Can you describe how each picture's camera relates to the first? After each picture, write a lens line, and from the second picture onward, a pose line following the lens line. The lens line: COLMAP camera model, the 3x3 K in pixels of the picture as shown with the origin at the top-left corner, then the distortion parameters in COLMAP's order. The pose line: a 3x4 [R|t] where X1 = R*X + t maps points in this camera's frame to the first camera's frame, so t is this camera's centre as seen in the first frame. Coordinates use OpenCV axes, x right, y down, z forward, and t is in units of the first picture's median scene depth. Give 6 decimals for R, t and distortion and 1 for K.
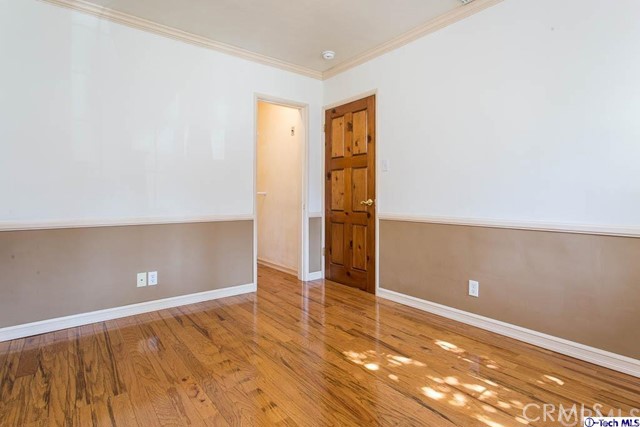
lens RADIAL K [[308.2, 0, 320.2], [0, 308.2, 211.0], [0, 0, 1]] dist [0.000954, 0.000017]
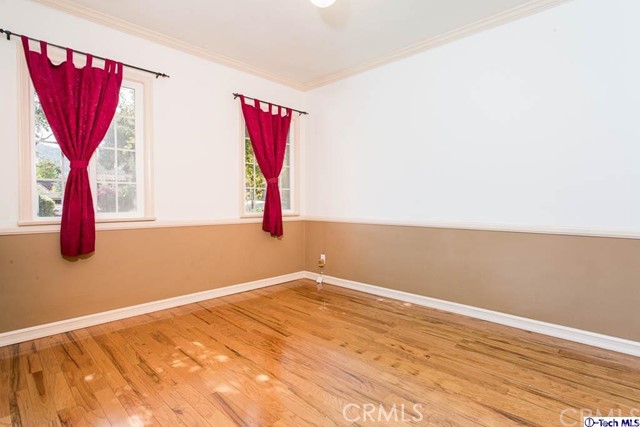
lens RADIAL K [[308.2, 0, 320.3], [0, 308.2, 211.0], [0, 0, 1]] dist [0.000954, 0.000017]
pose [[-0.989747, 0.003574, -0.142787, 0.133688], [-0.005827, 0.997845, 0.065361, -0.083852], [0.142713, 0.065523, -0.987593, 2.054819]]
